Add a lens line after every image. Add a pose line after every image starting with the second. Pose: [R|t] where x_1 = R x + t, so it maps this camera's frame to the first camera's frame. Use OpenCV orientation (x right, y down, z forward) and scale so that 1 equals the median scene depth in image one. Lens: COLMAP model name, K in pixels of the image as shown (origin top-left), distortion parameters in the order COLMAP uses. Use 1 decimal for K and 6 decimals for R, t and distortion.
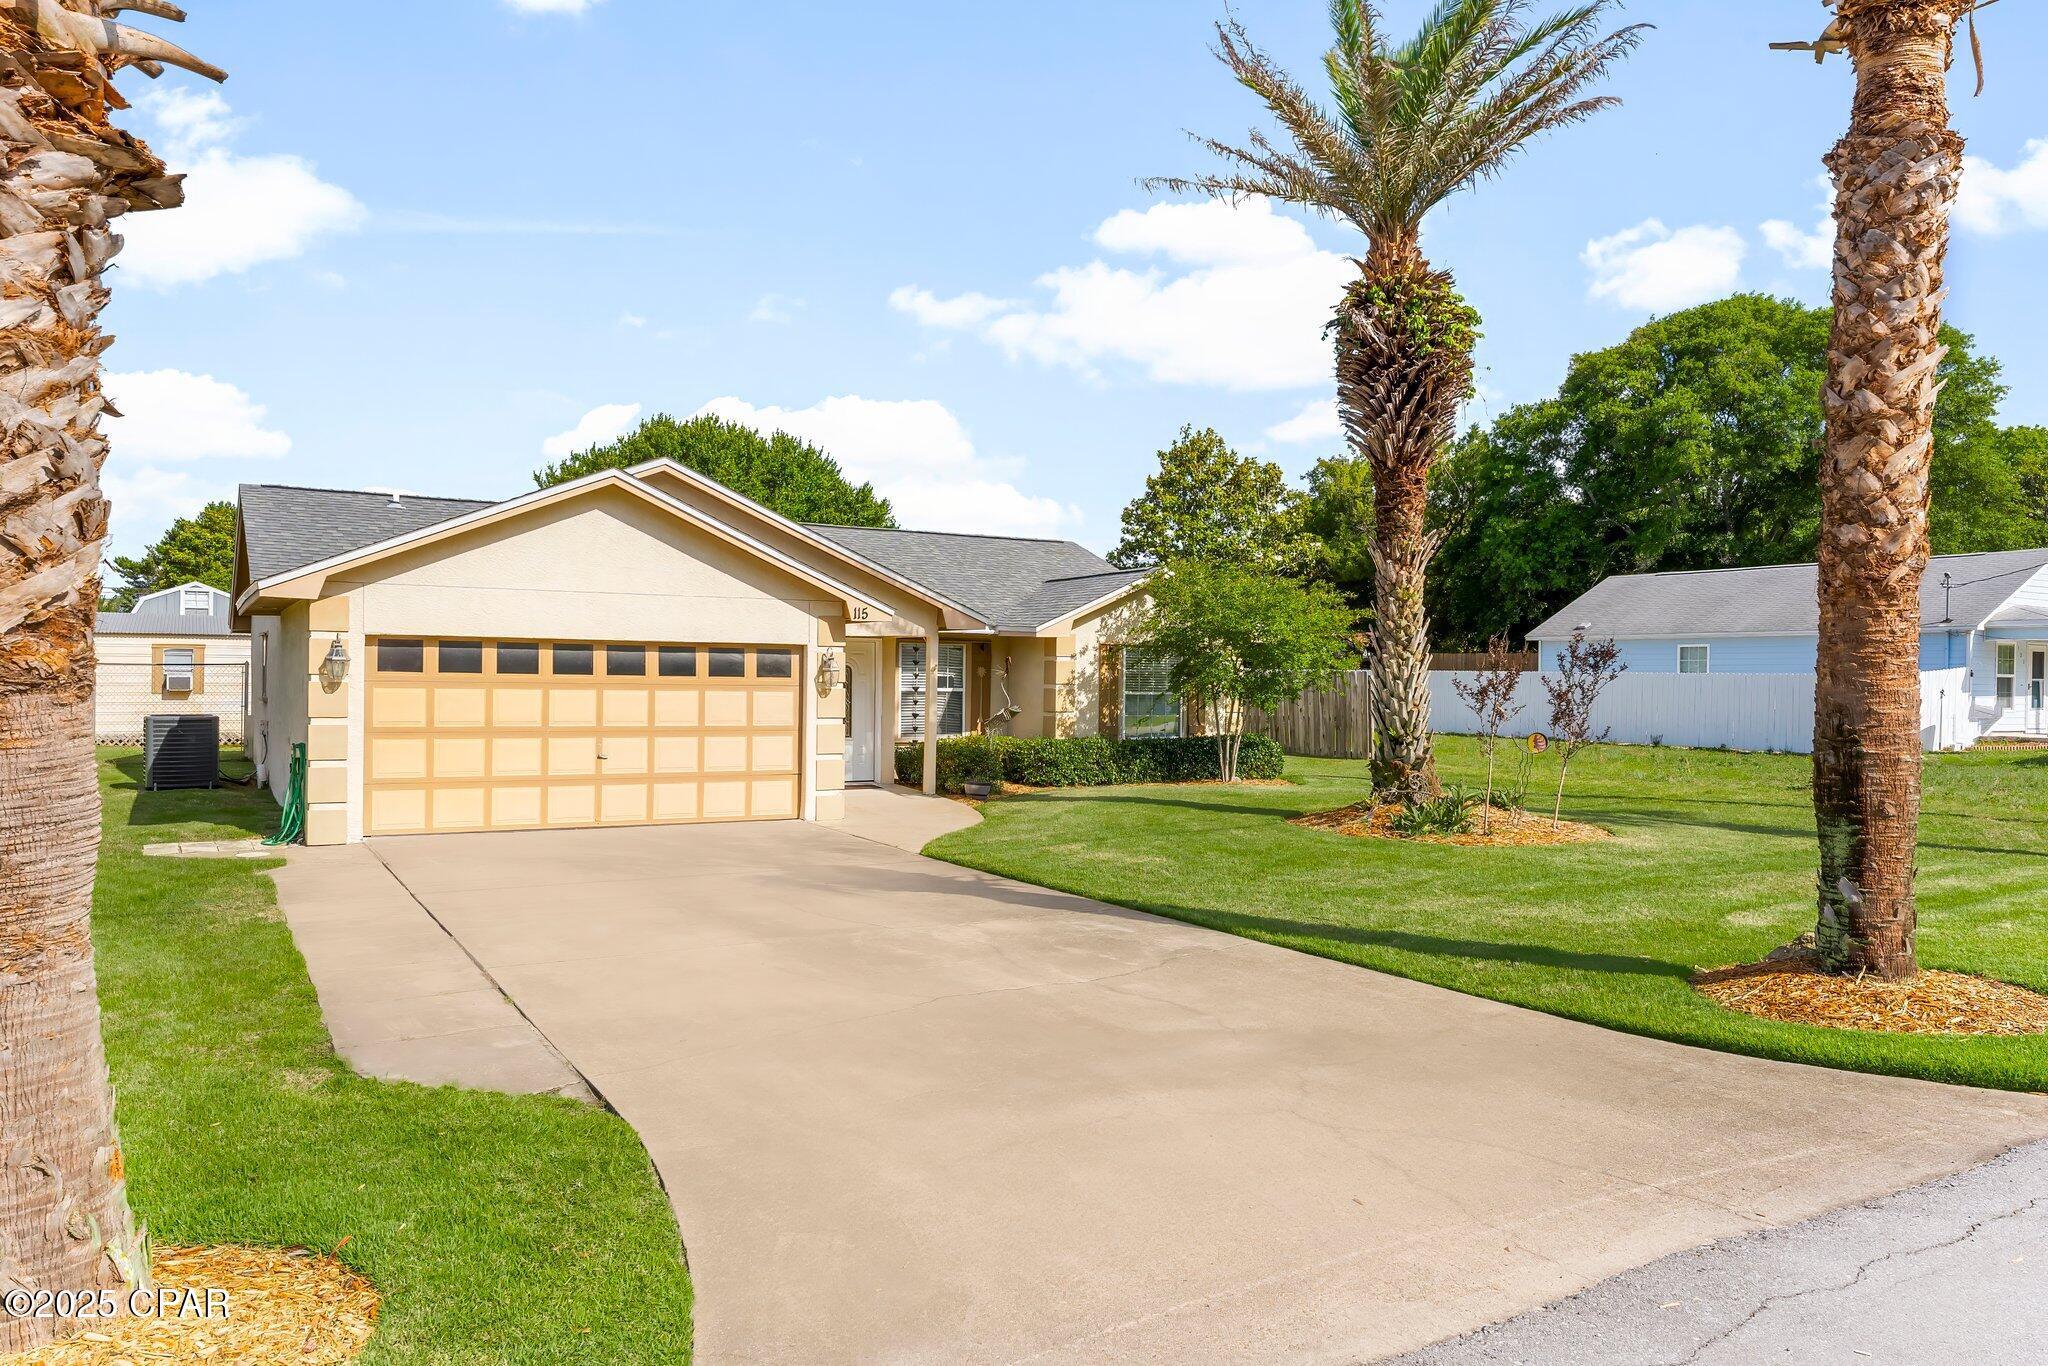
lens RADIAL K [[1347.9, 0, 1024.0], [0, 1347.9, 683.0], [0, 0, 1]] dist [-0.000540, -0.000444]
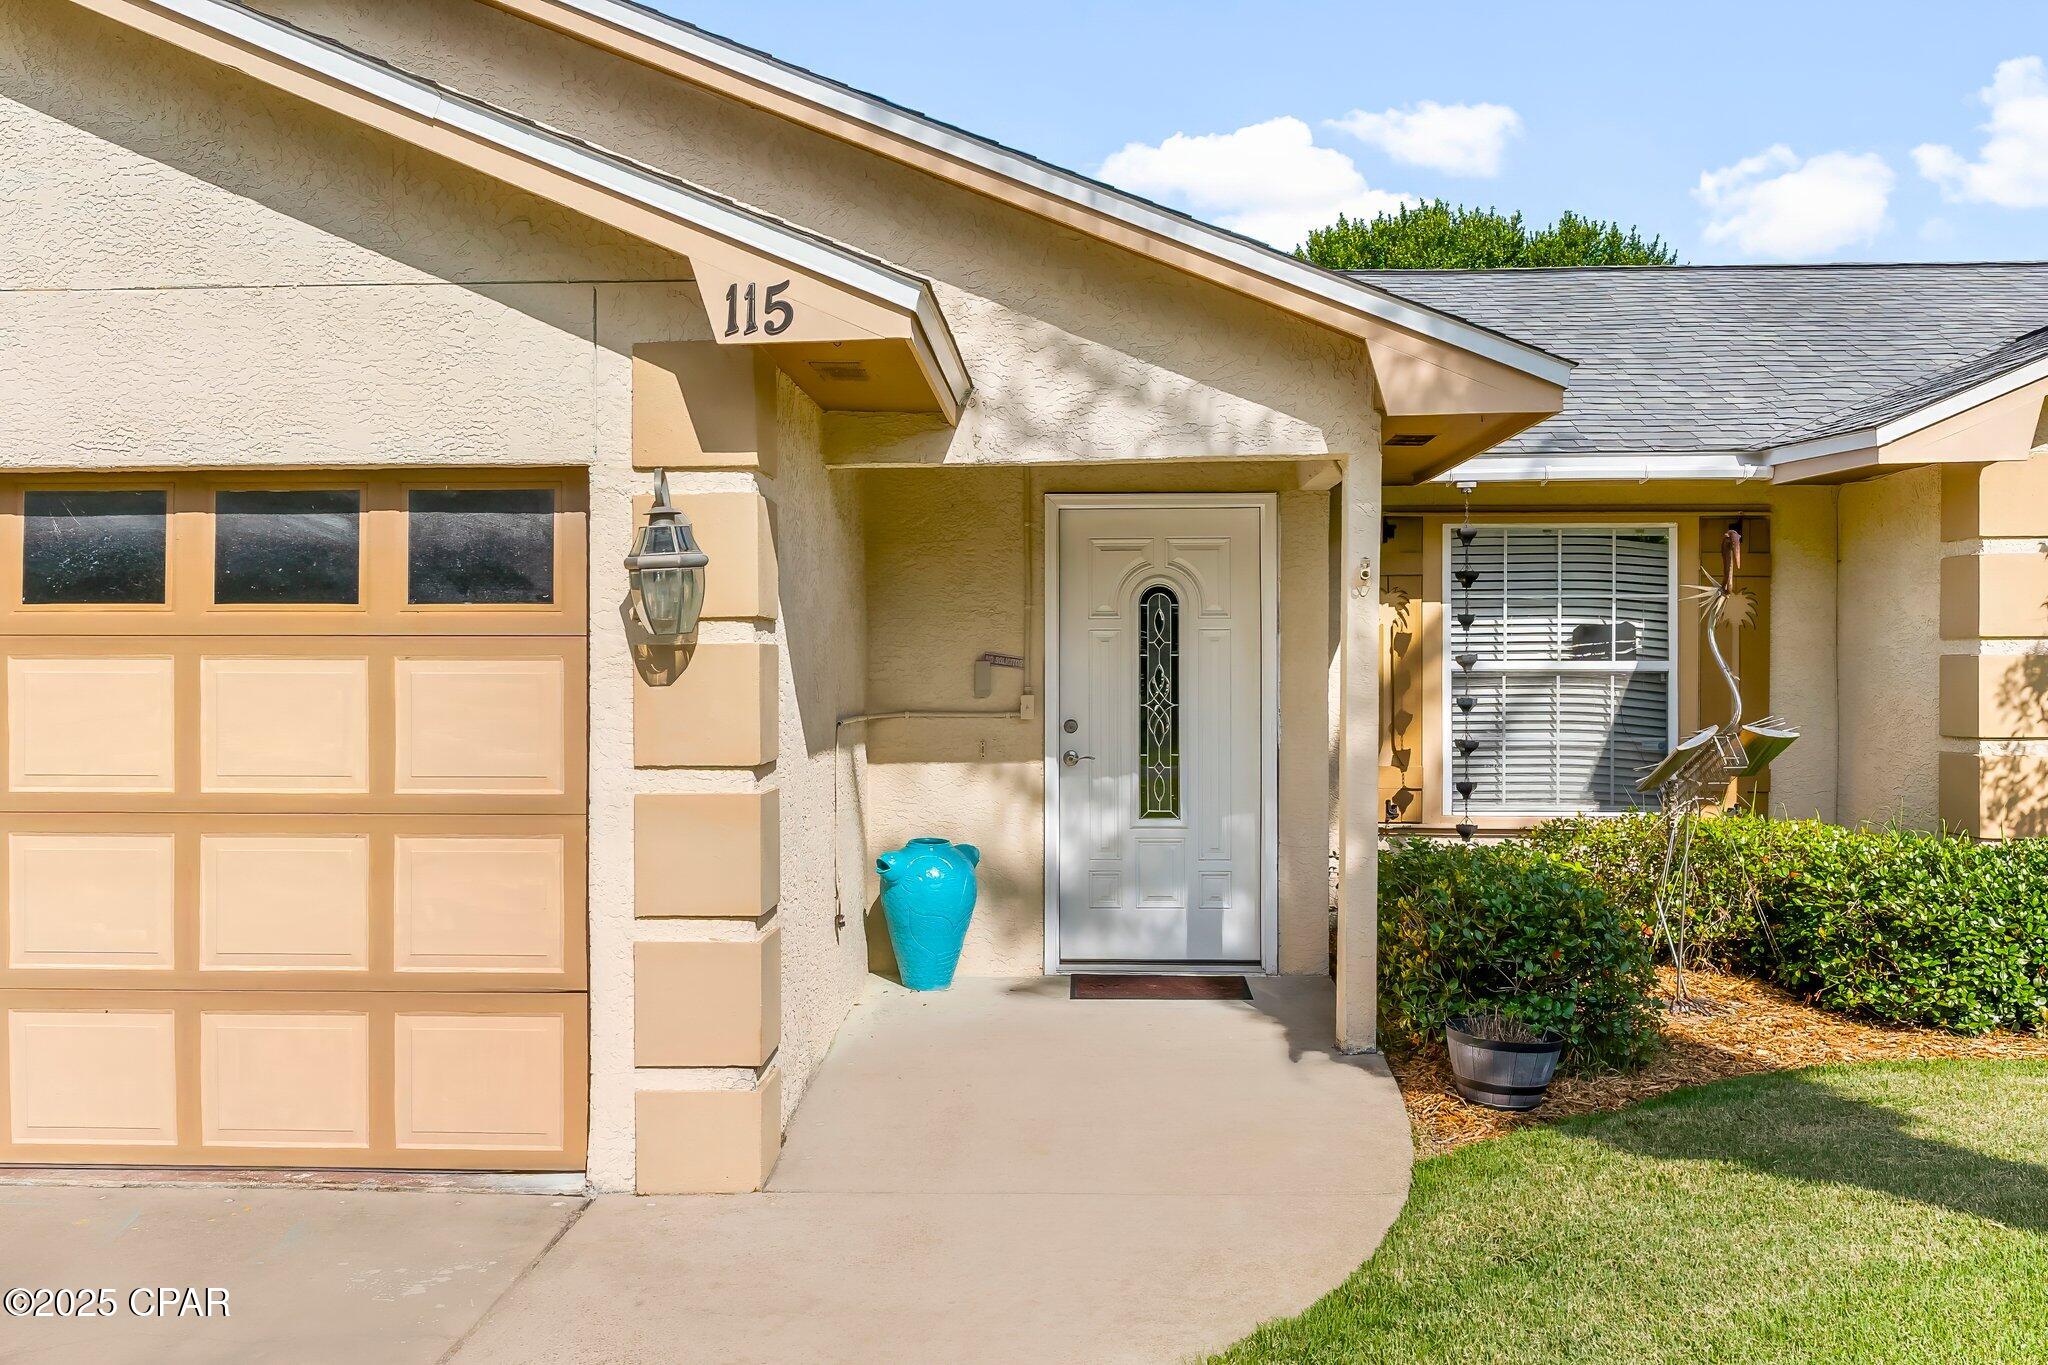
lens RADIAL K [[1721.2, 0, 1024.0], [0, 1721.2, 682.5], [0, 0, 1]] dist [-0.005955, -0.001900]
pose [[0.827866, -0.011596, -0.560806, 0.078856], [0.009660, 0.999933, -0.006415, 0.013882], [0.560843, -0.000107, 0.827922, 0.808366]]
